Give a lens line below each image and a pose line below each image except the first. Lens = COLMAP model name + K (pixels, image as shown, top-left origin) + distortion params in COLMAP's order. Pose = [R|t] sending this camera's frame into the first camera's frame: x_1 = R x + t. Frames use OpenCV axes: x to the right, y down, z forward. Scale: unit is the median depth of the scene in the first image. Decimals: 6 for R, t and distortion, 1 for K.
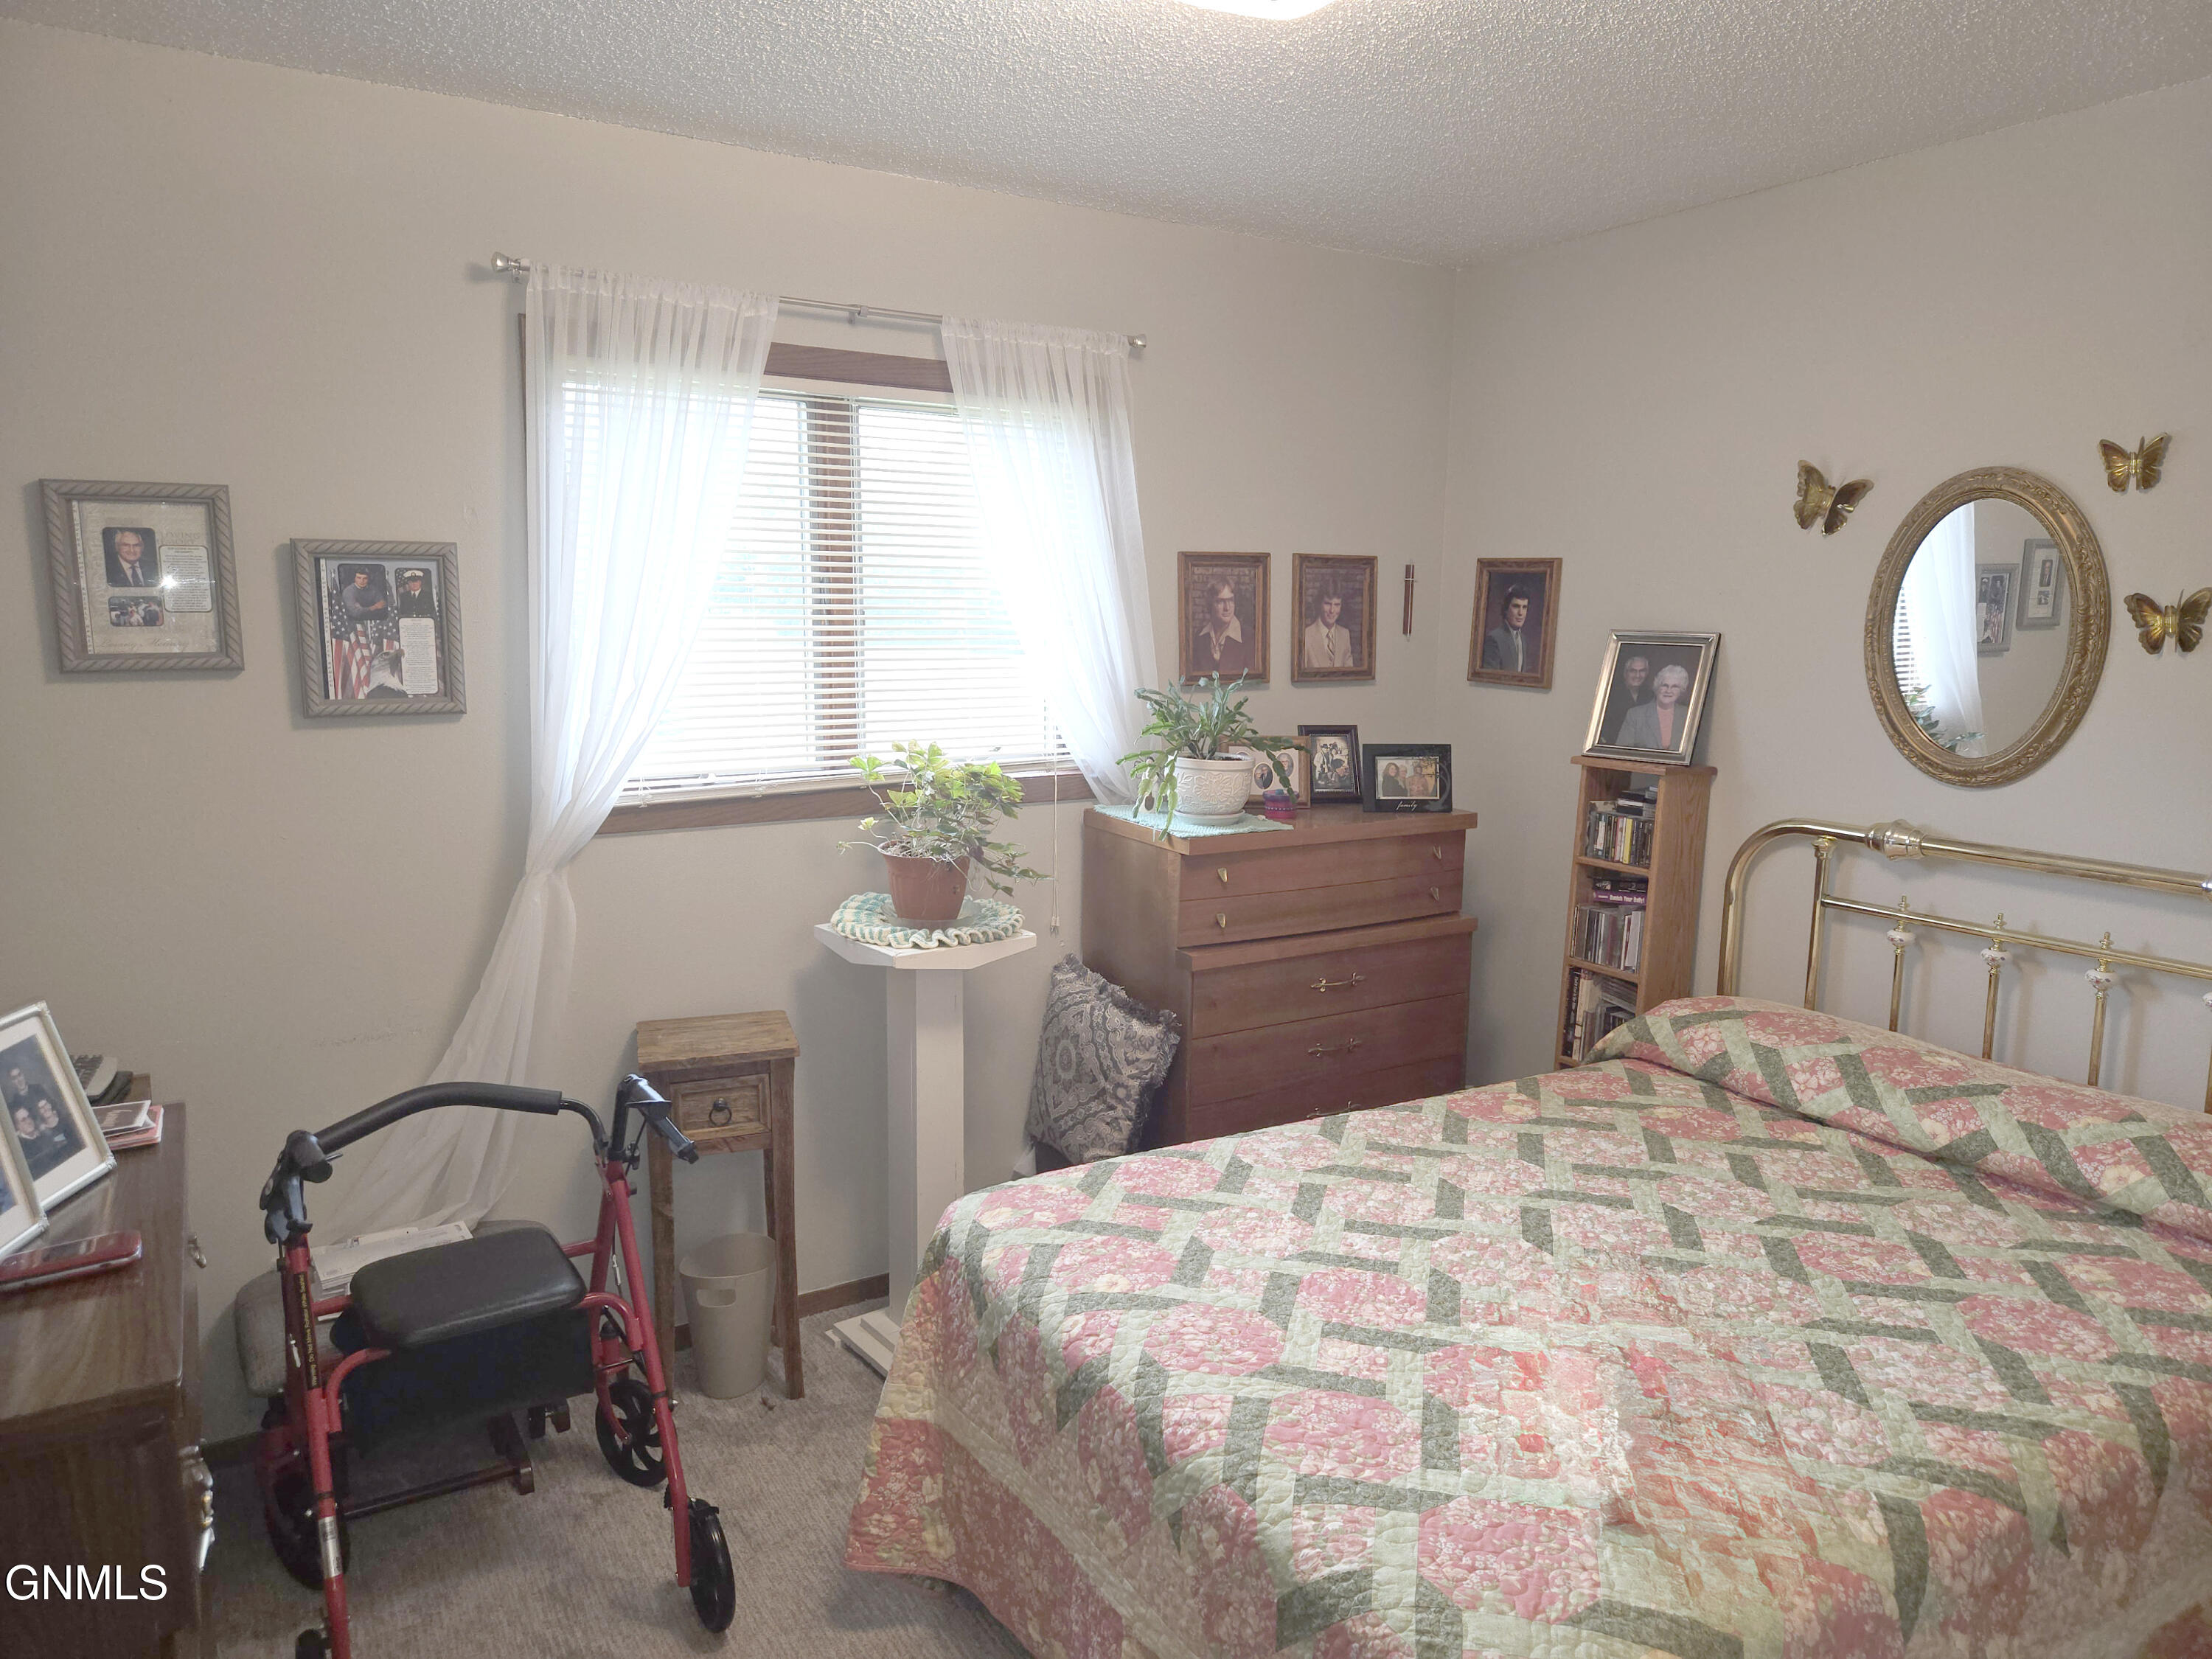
lens RADIAL K [[1491.1, 0, 1122.1], [0, 1491.1, 833.4], [0, 0, 1]] dist [0.060811, -0.054770]
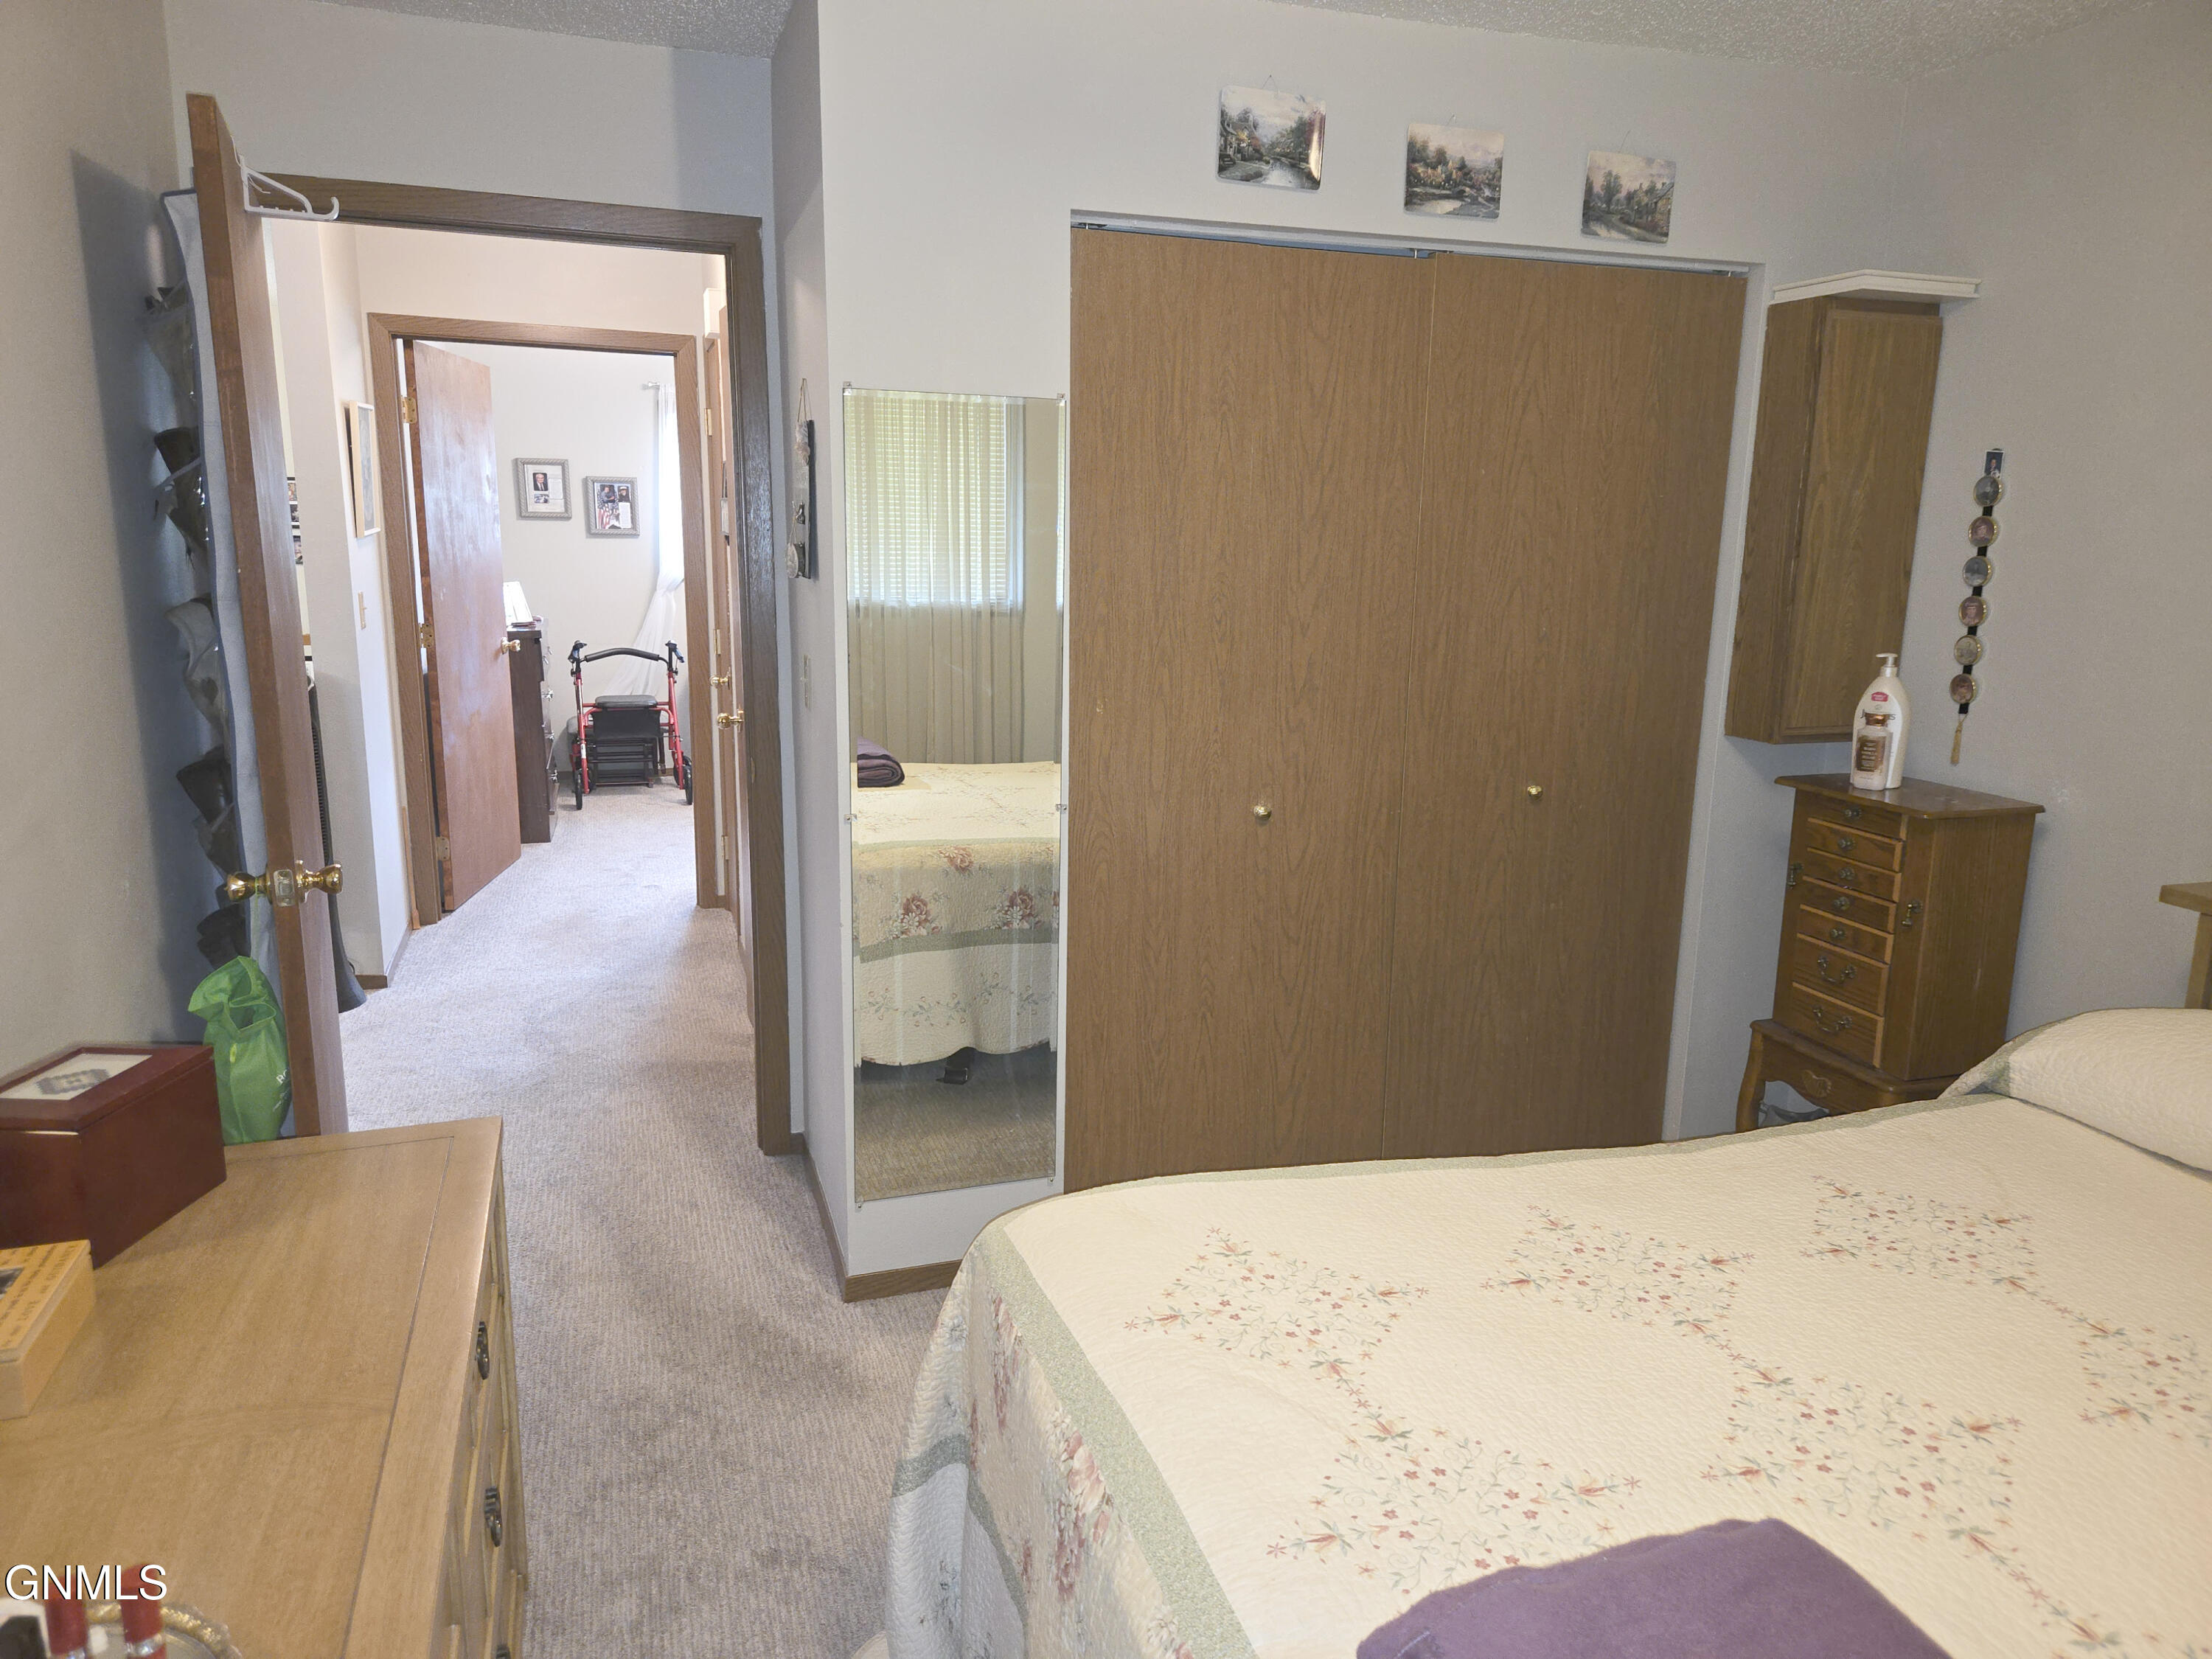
lens RADIAL K [[1491.1, 0, 1102.5], [0, 1491.1, 822.5], [0, 0, 1]] dist [0.060811, -0.054770]
pose [[0.972339, 0.050490, -0.228050, 1.228527], [-0.041970, 0.998233, 0.042060, 0.342908], [0.229771, -0.031326, 0.972740, -1.794595]]
